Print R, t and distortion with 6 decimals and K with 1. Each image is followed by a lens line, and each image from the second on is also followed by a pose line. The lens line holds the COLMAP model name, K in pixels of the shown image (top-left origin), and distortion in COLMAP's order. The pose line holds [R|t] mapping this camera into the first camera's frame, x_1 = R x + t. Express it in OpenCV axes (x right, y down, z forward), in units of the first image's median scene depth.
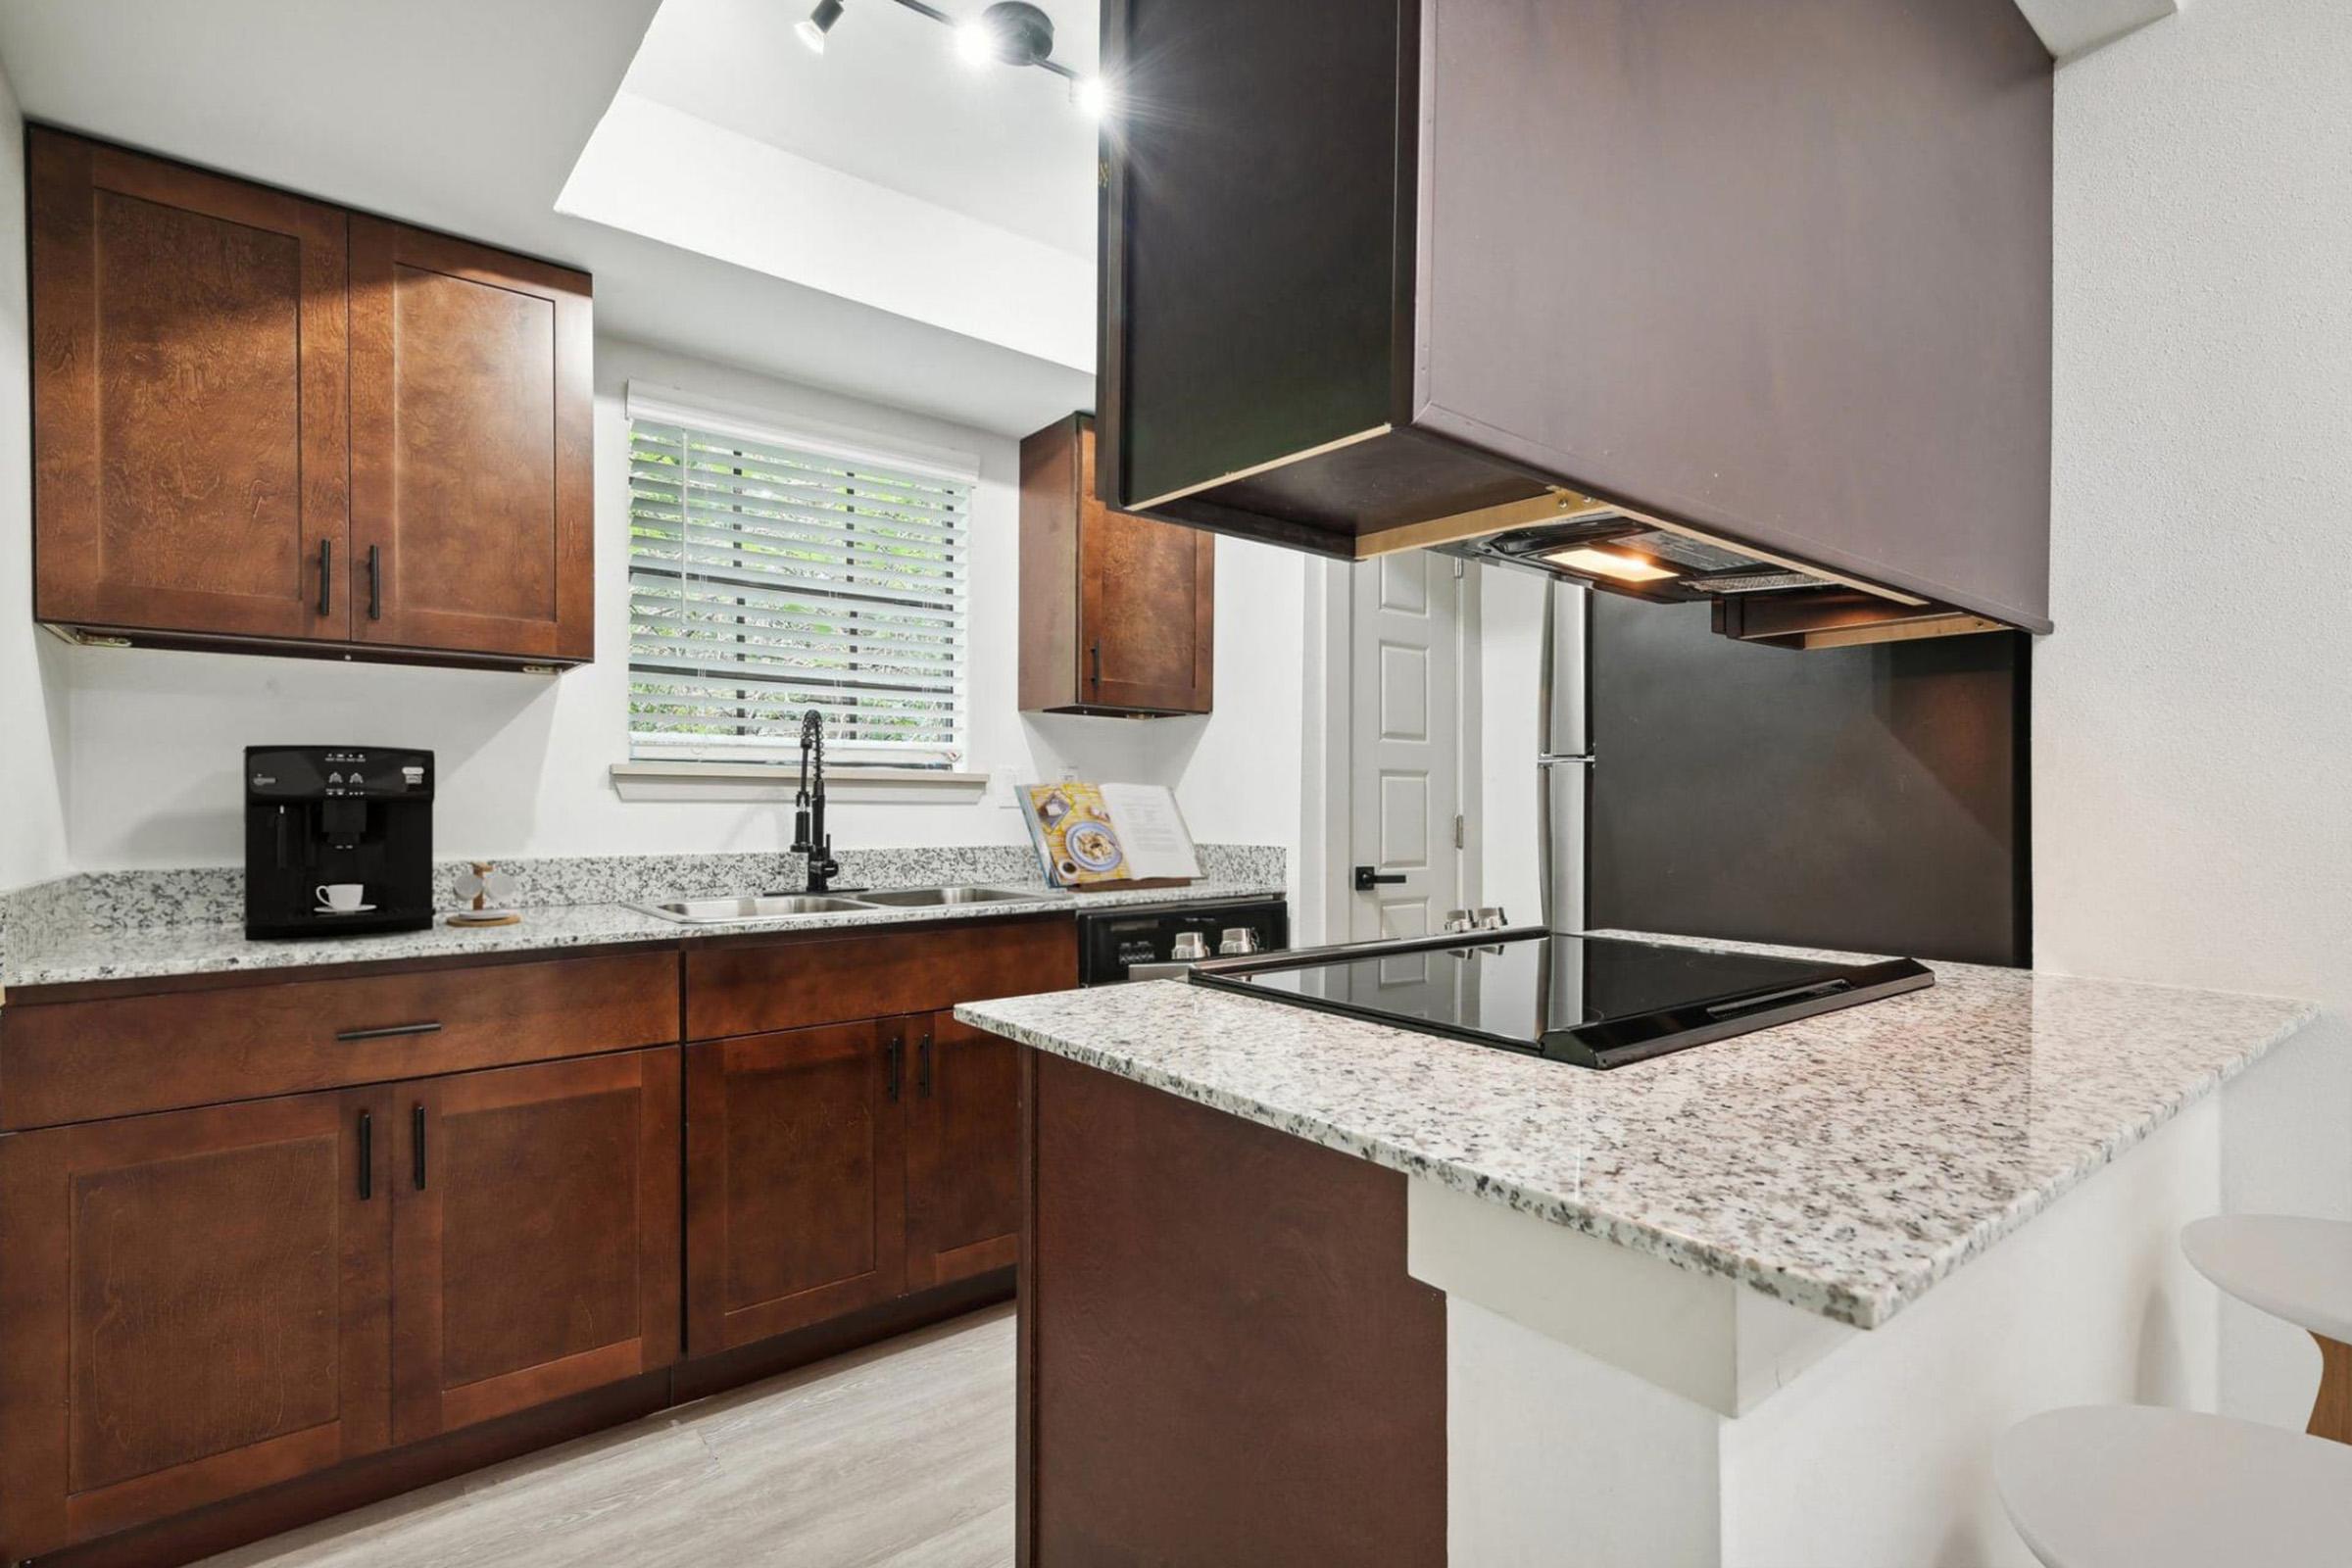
lens RADIAL K [[1064.4, 0, 1176.0], [0, 1064.4, 784.0], [0, 0, 1]] dist [0.014027, -0.000293]
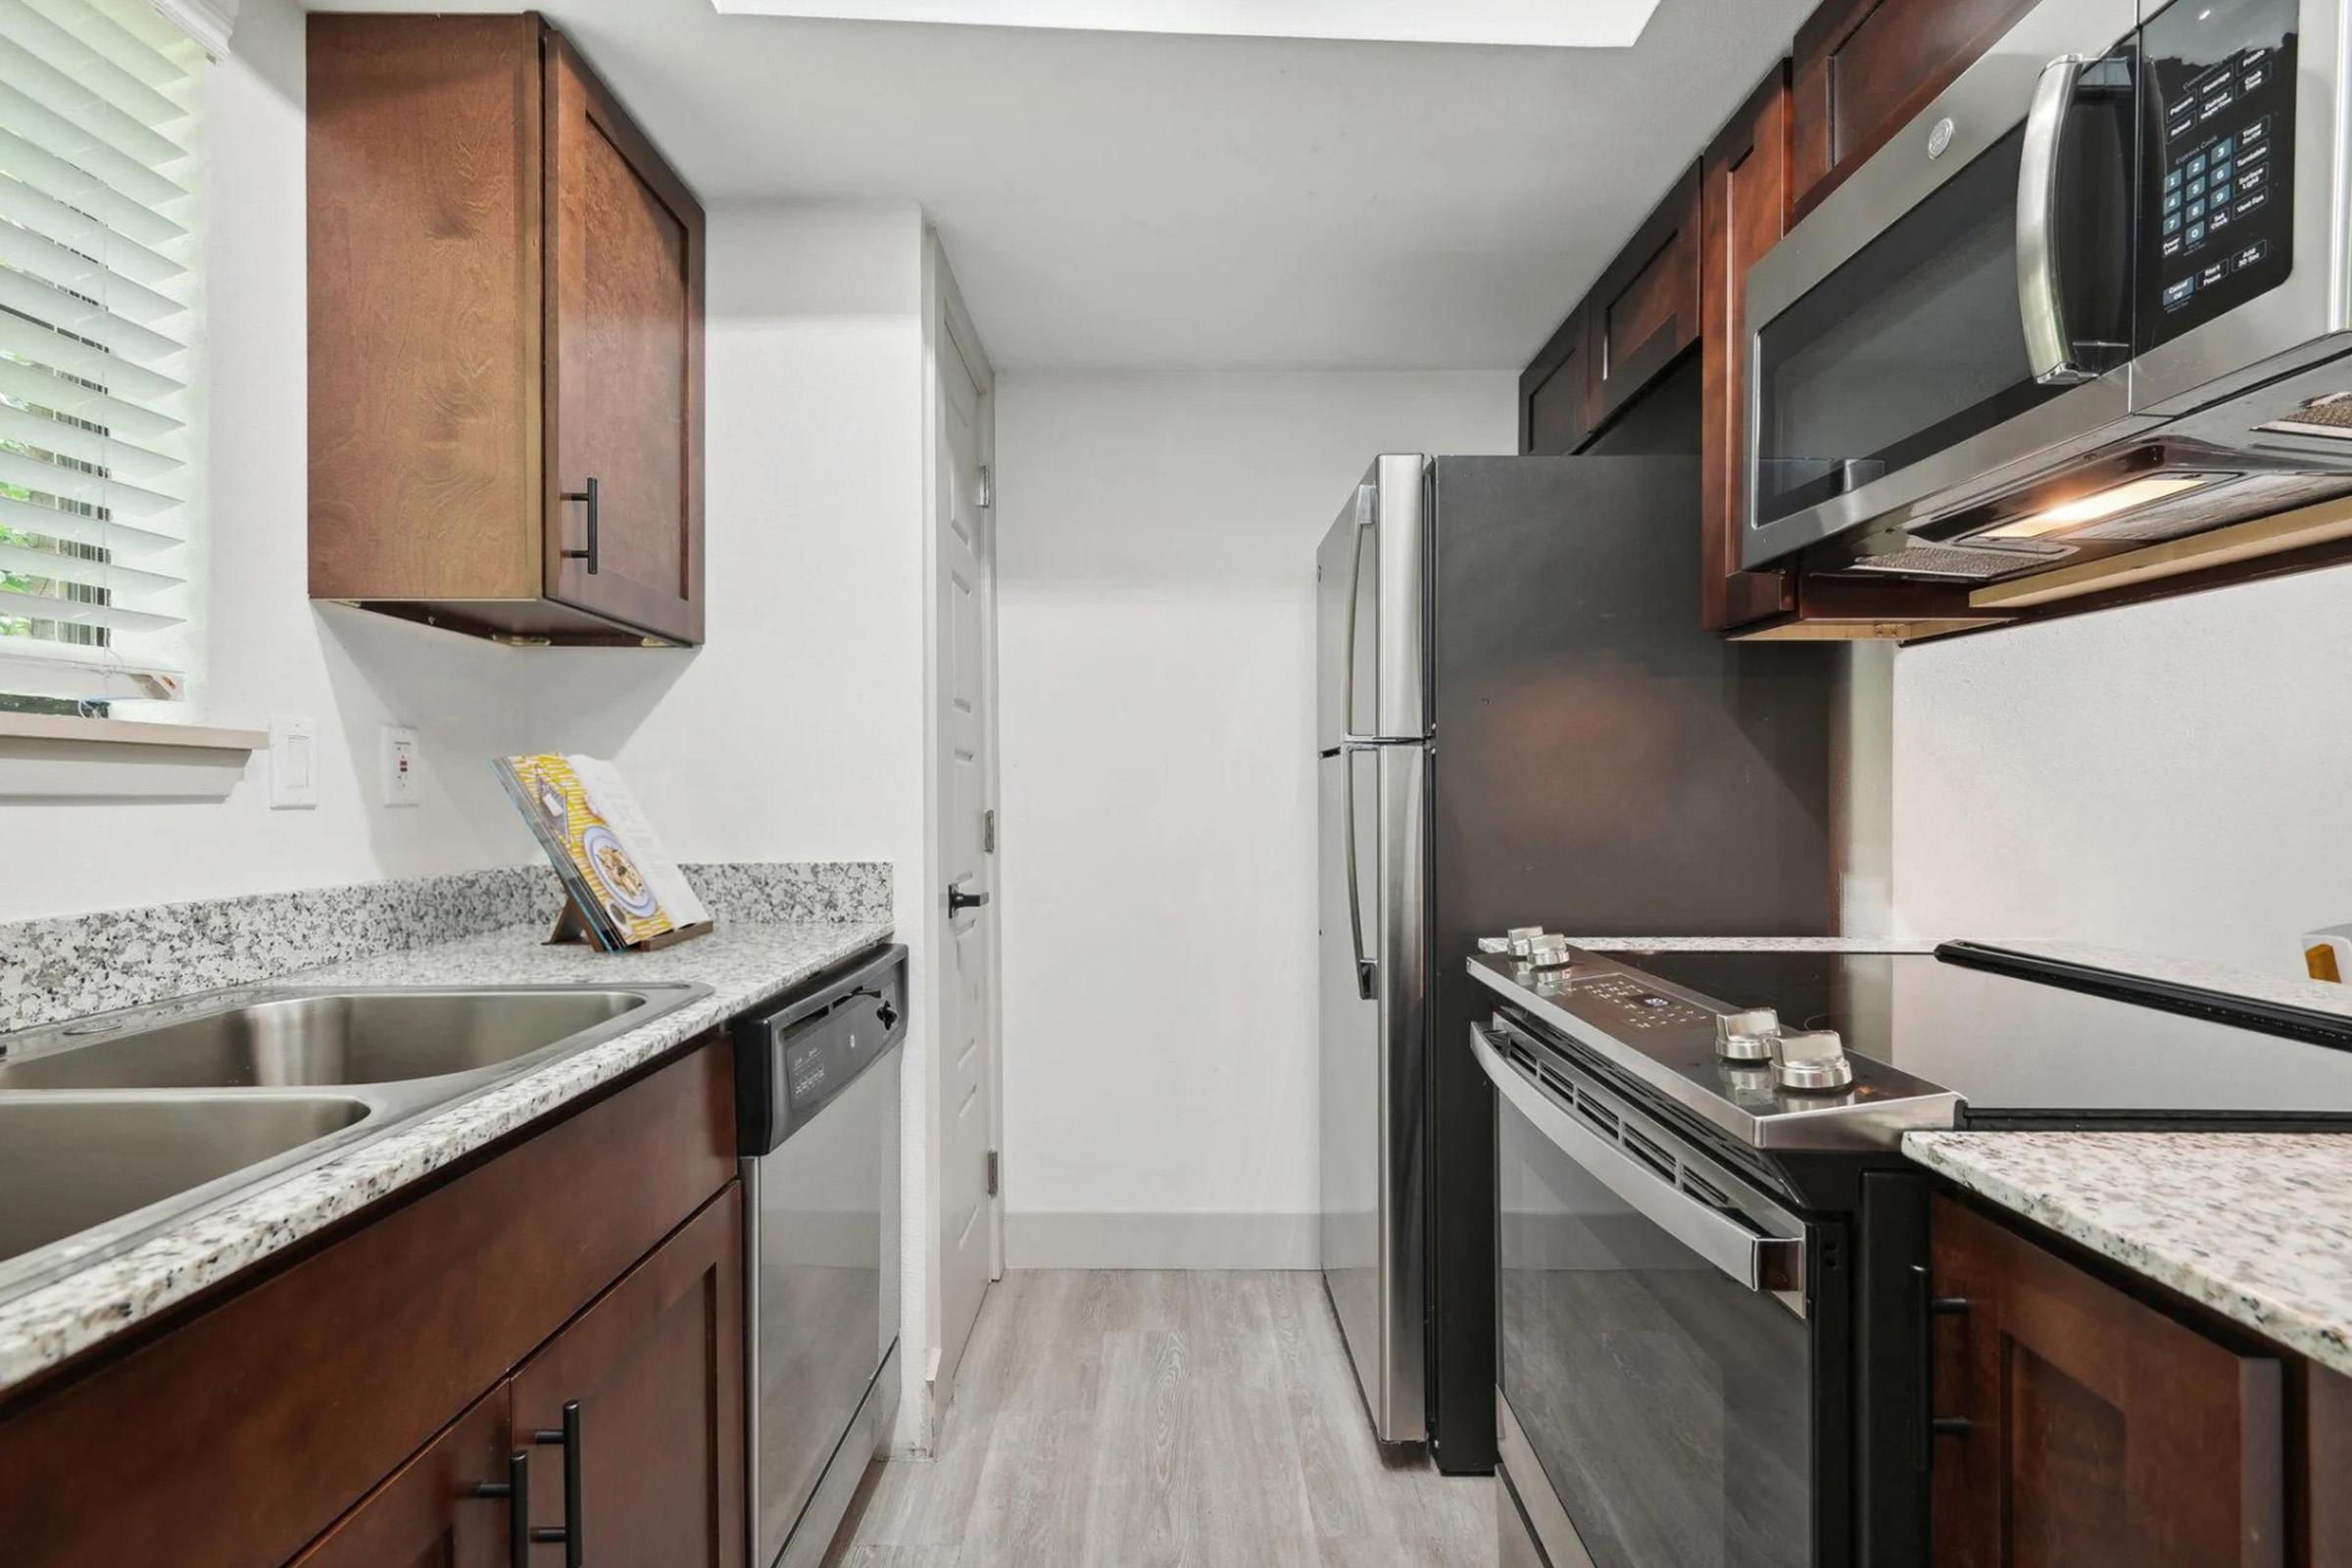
lens RADIAL K [[1064.4, 0, 1176.0], [0, 1064.4, 784.0], [0, 0, 1]] dist [0.014027, -0.000293]
pose [[0.615808, 0.007873, 0.787857, -0.361077], [-0.012517, 0.999922, -0.000208, 0.009507], [-0.787797, -0.009734, 0.615858, 0.532144]]
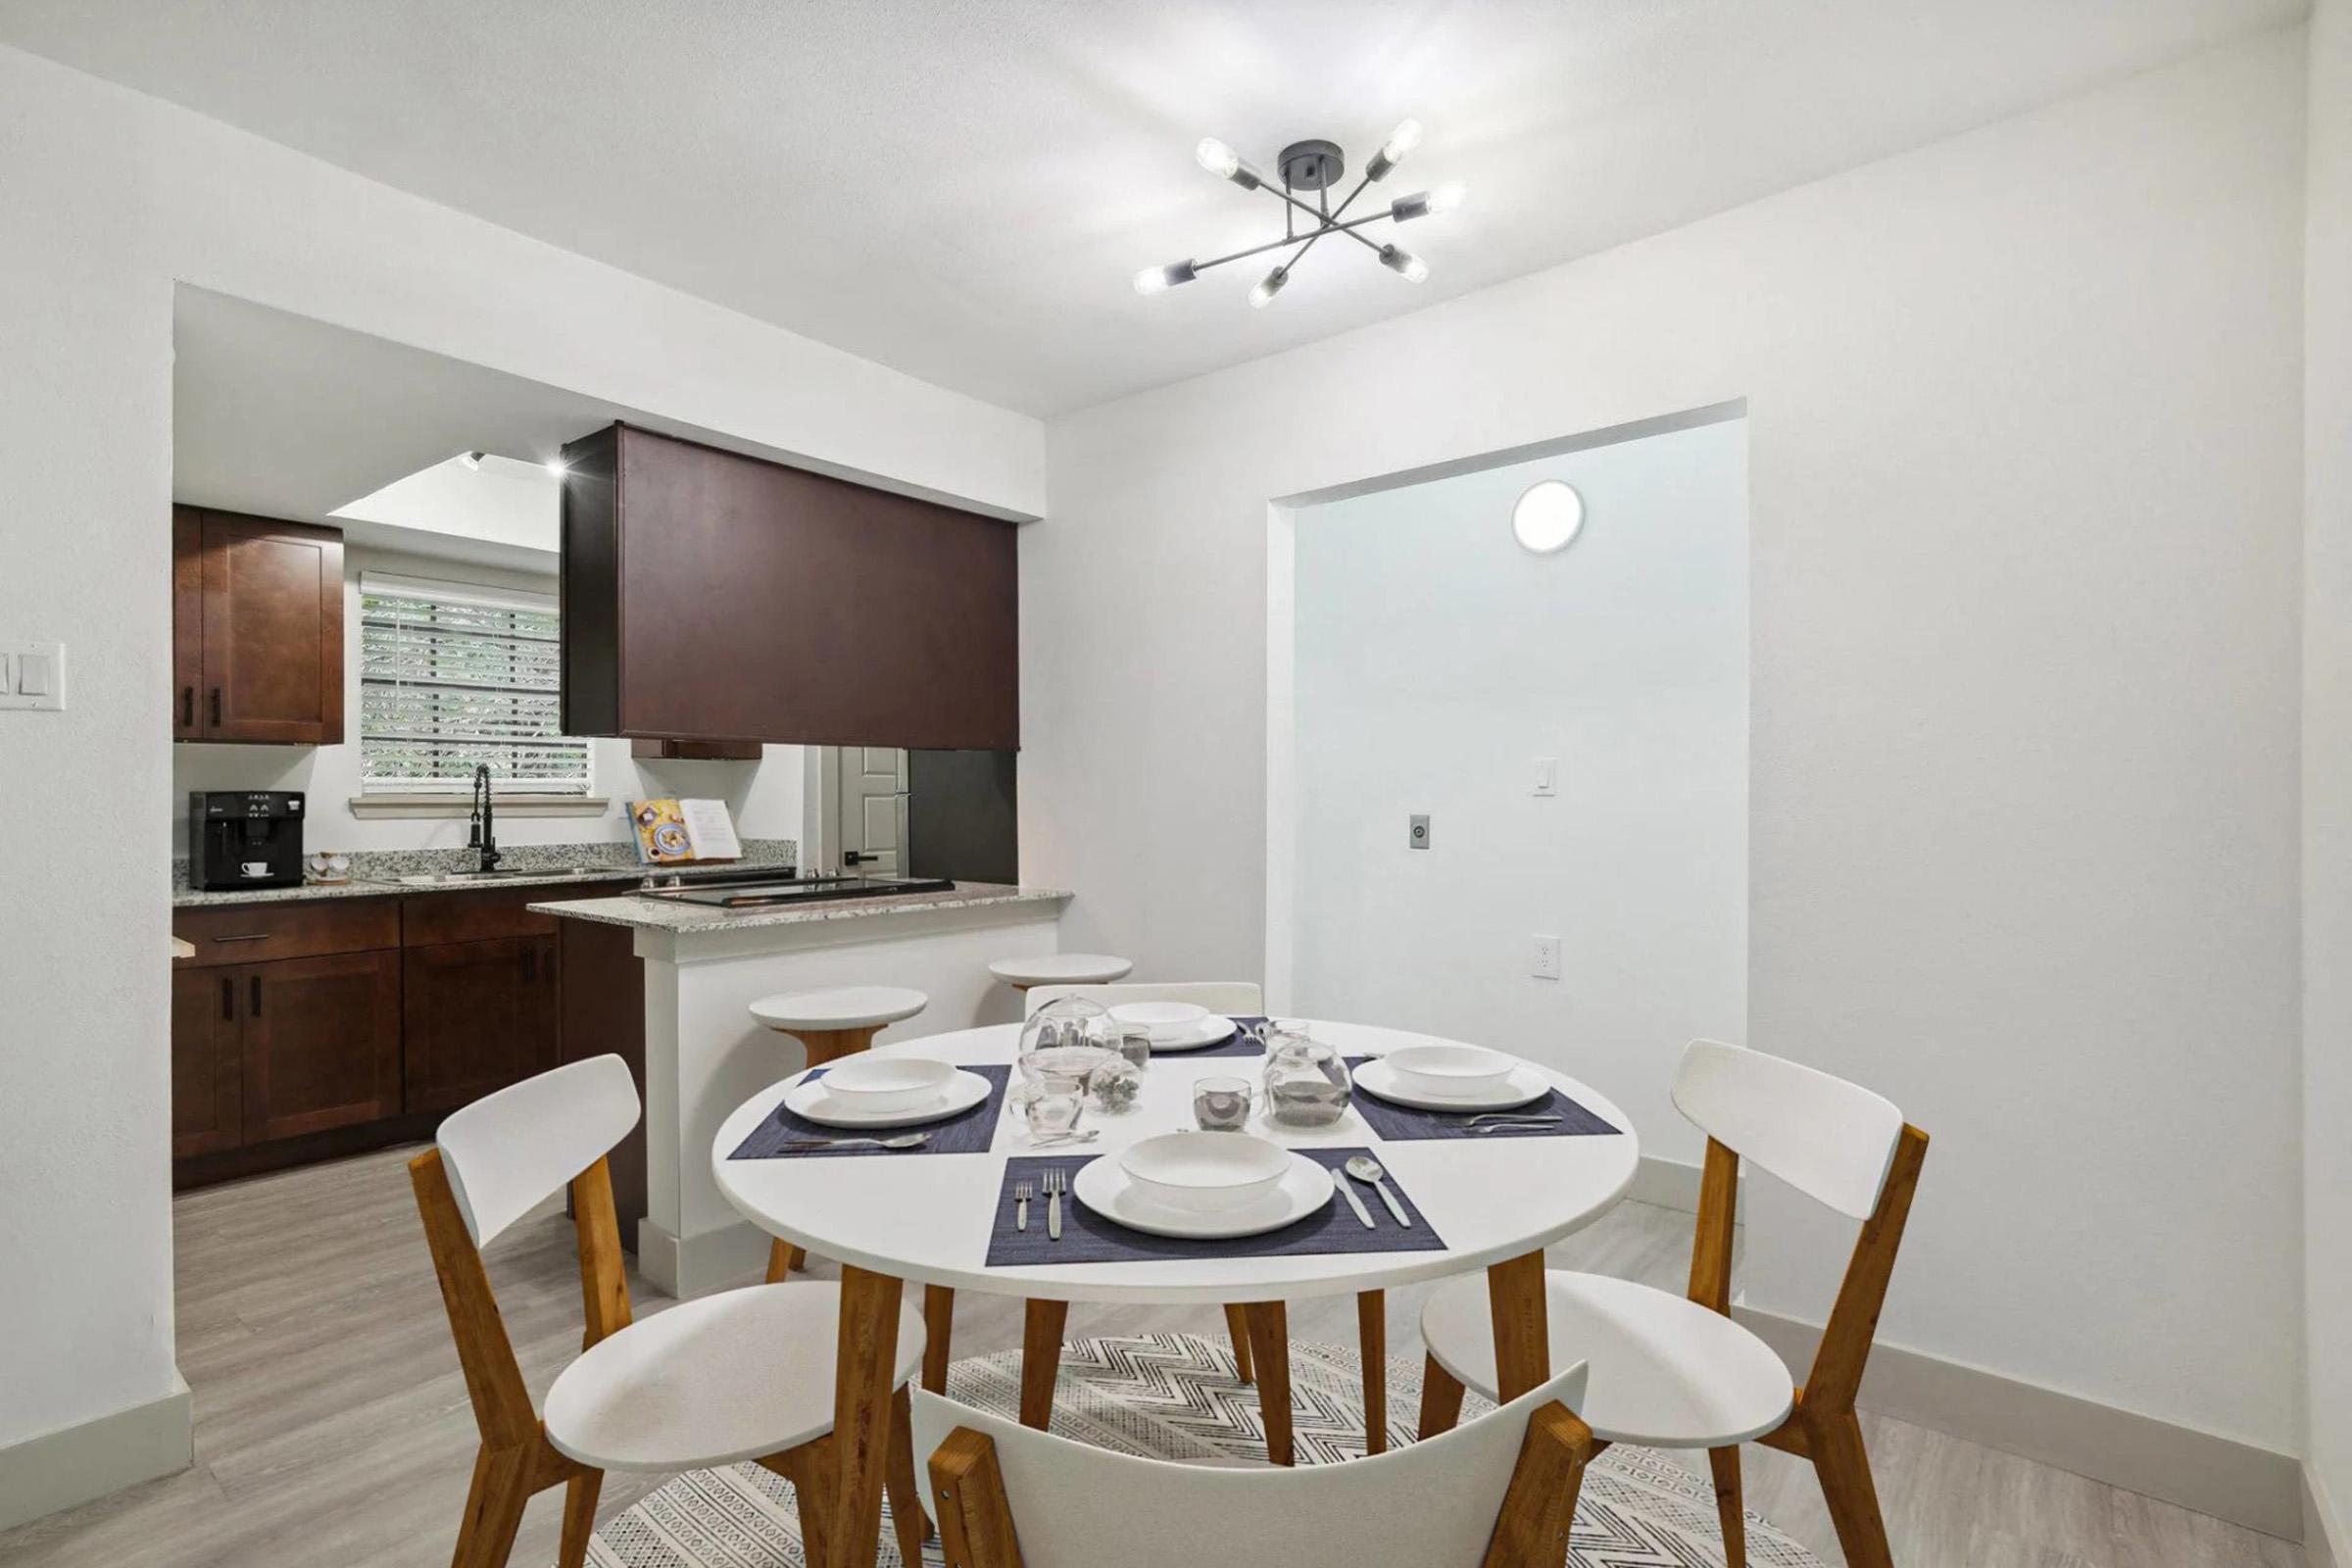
lens RADIAL K [[1017.9, 0, 1136.1], [0, 1017.9, 781.6], [0, 0, 1]] dist [-0.000040, -0.000070]
pose [[0.978371, -0.003669, 0.206828, 0.347436], [0.003637, 0.999993, 0.000537, -0.039180], [-0.206828, 0.000227, 0.978377, -0.815086]]
